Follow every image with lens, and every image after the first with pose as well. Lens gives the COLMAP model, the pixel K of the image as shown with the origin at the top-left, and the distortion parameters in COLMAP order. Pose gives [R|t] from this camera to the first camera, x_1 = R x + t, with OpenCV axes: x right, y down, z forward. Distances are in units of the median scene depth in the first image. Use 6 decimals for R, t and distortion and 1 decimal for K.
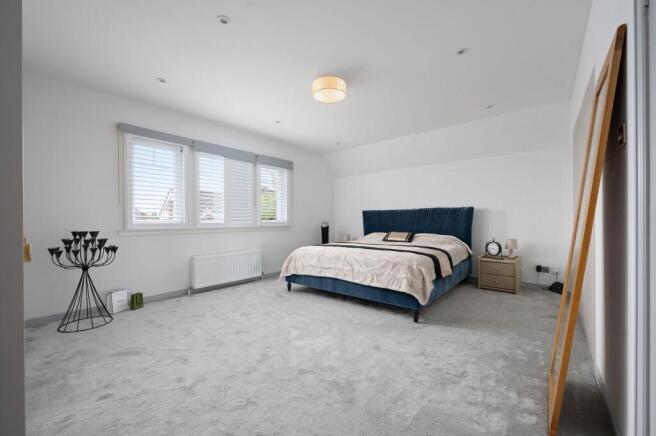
lens RADIAL K [[262.6, 0, 326.7], [0, 262.6, 224.1], [0, 0, 1]] dist [0.000335, 0.000104]
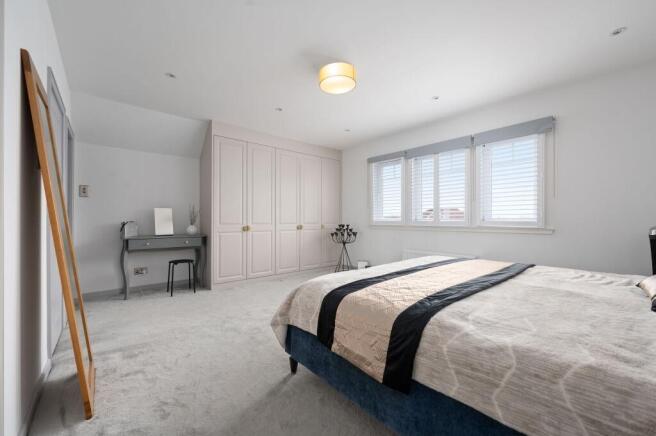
lens RADIAL K [[262.6, 0, 326.7], [0, 262.6, 224.1], [0, 0, 1]] dist [0.000335, 0.000104]
pose [[-0.154092, 0.022967, -0.987790, 0.845219], [-0.008493, 0.999662, 0.024568, -0.018588], [0.988020, 0.012175, -0.153844, 0.982590]]
